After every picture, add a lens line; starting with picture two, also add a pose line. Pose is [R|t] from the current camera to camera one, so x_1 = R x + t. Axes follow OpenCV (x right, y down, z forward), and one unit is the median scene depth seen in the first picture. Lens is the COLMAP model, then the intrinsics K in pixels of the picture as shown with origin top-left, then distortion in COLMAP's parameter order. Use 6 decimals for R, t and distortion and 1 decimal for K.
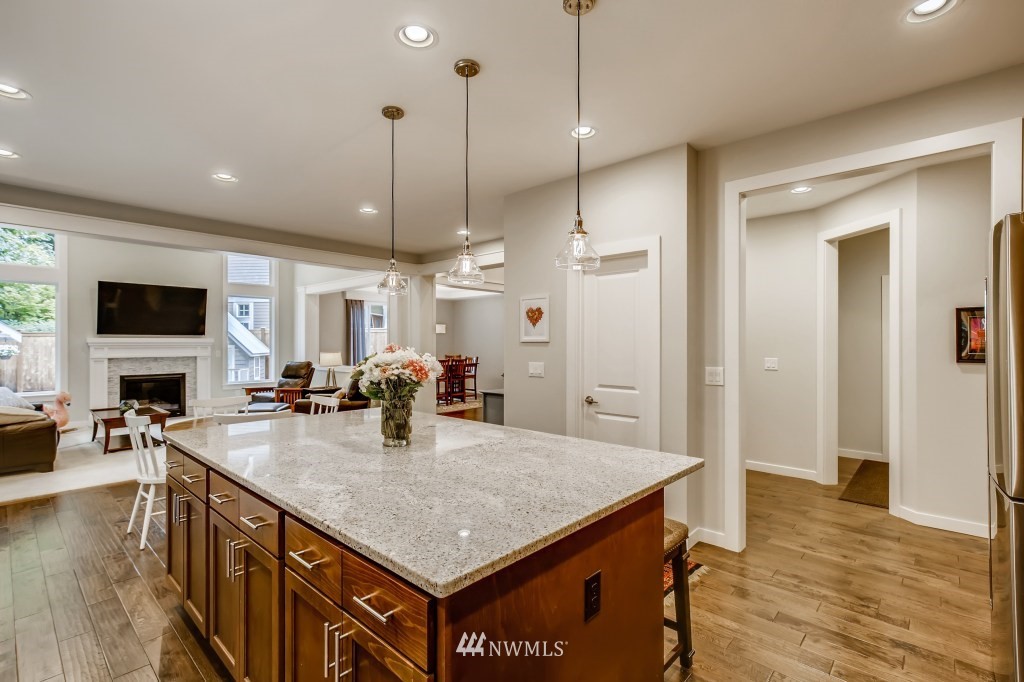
lens RADIAL K [[472.3, 0, 512.0], [0, 472.3, 341.0], [0, 0, 1]] dist [-0.000982, 0.000457]
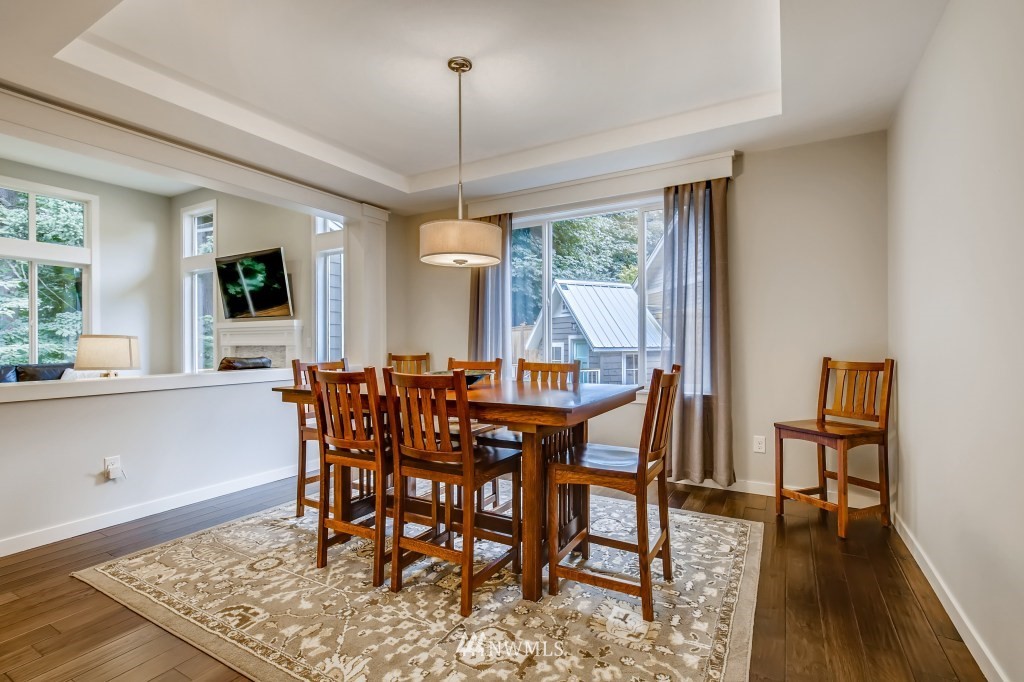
lens RADIAL K [[476.8, 0, 521.0], [0, 476.8, 336.7], [0, 0, 1]] dist [0.001691, 0.000363]
pose [[0.224104, -0.002437, -0.974562, 0.242286], [0.013315, 0.999911, 0.000562, 0.050648], [0.974474, -0.013103, 0.224117, 2.582763]]
